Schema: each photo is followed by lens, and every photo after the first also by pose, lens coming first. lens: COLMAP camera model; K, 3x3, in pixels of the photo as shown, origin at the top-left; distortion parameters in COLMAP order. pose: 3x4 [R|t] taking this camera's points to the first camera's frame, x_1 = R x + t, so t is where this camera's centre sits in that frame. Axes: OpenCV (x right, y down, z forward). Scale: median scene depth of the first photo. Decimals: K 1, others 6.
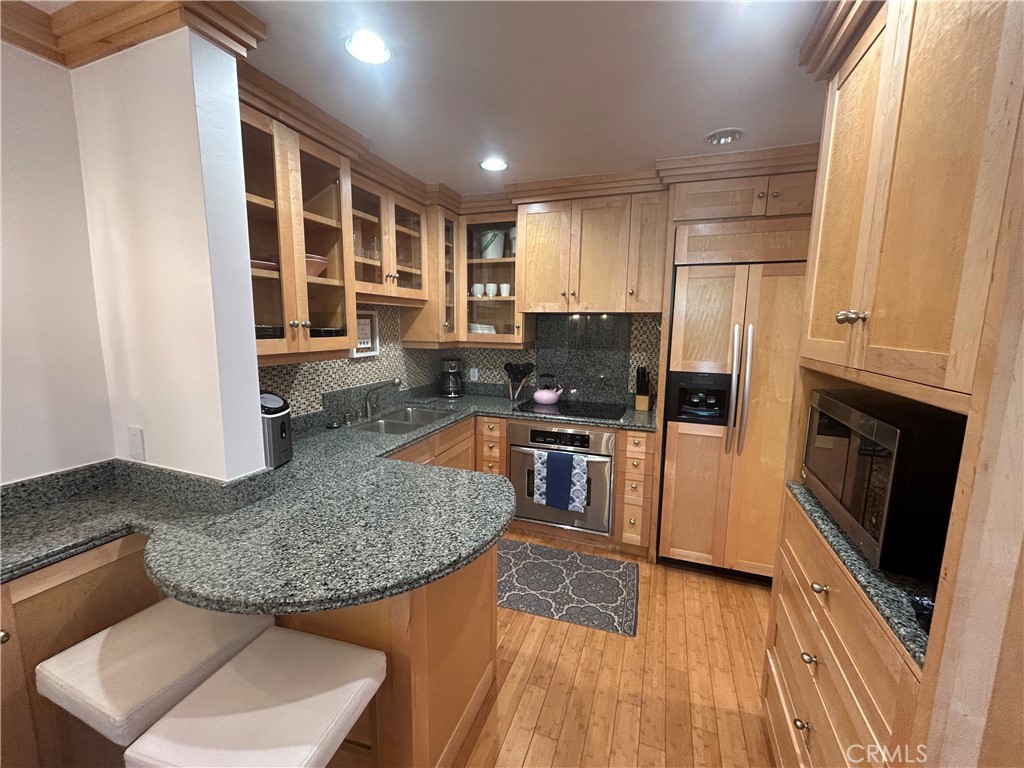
lens RADIAL K [[409.0, 0, 513.5], [0, 409.0, 381.5], [0, 0, 1]] dist [-0.000868, 0.000242]
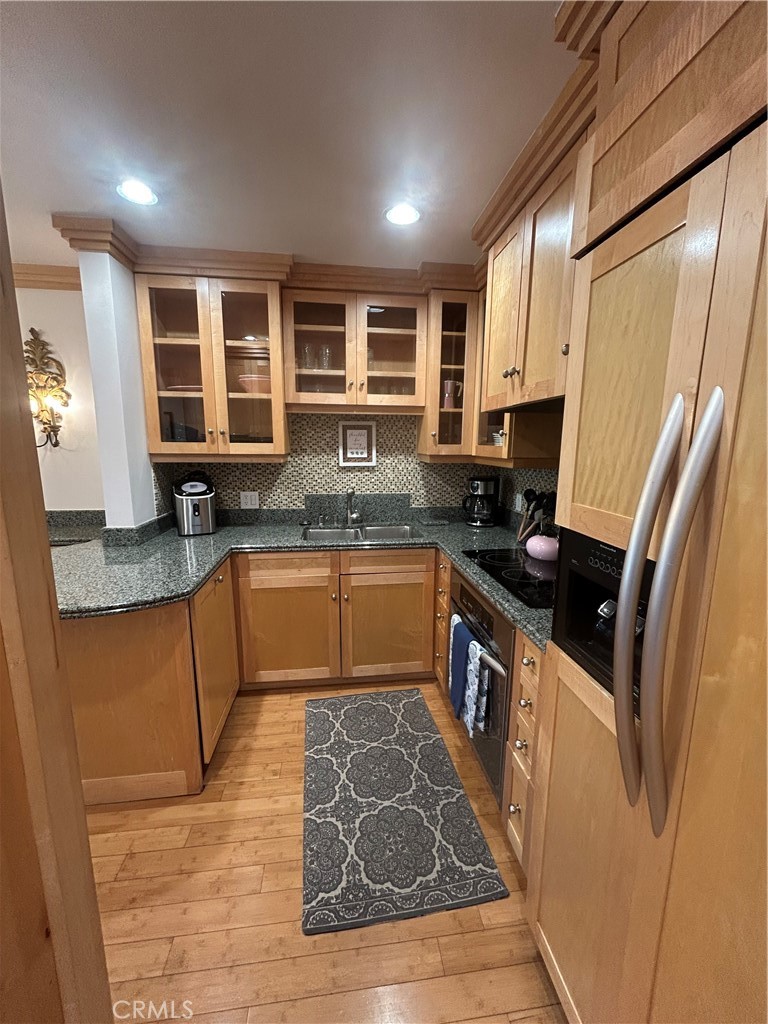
lens RADIAL K [[409.0, 0, 387.9], [0, 409.0, 513.8], [0, 0, 1]] dist [-0.000868, 0.000242]
pose [[0.470206, 0.142086, -0.871044, 0.626755], [-0.126087, 0.987646, 0.093042, -0.050932], [0.873503, 0.066079, 0.482313, 0.609918]]
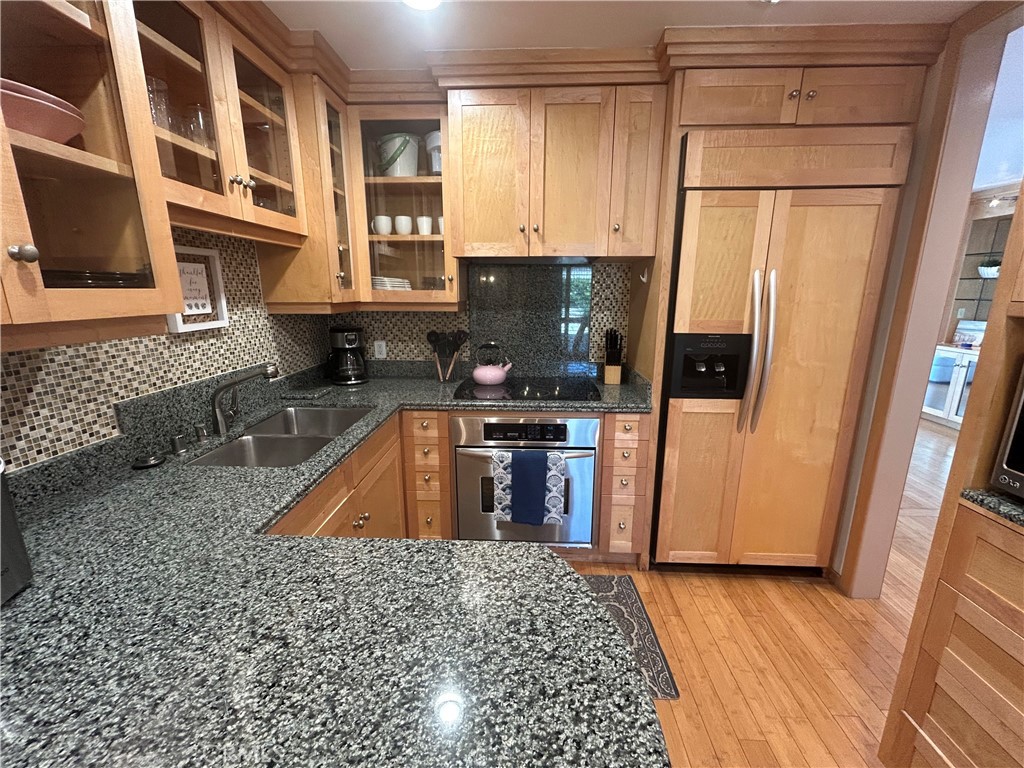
lens RADIAL K [[409.0, 0, 511.3], [0, 409.0, 381.7], [0, 0, 1]] dist [-0.000868, 0.000242]
pose [[0.952944, -0.075802, 0.293516, -0.129945], [0.051714, 0.994689, 0.088986, -0.018315], [-0.298703, -0.069620, 0.951803, 0.337452]]
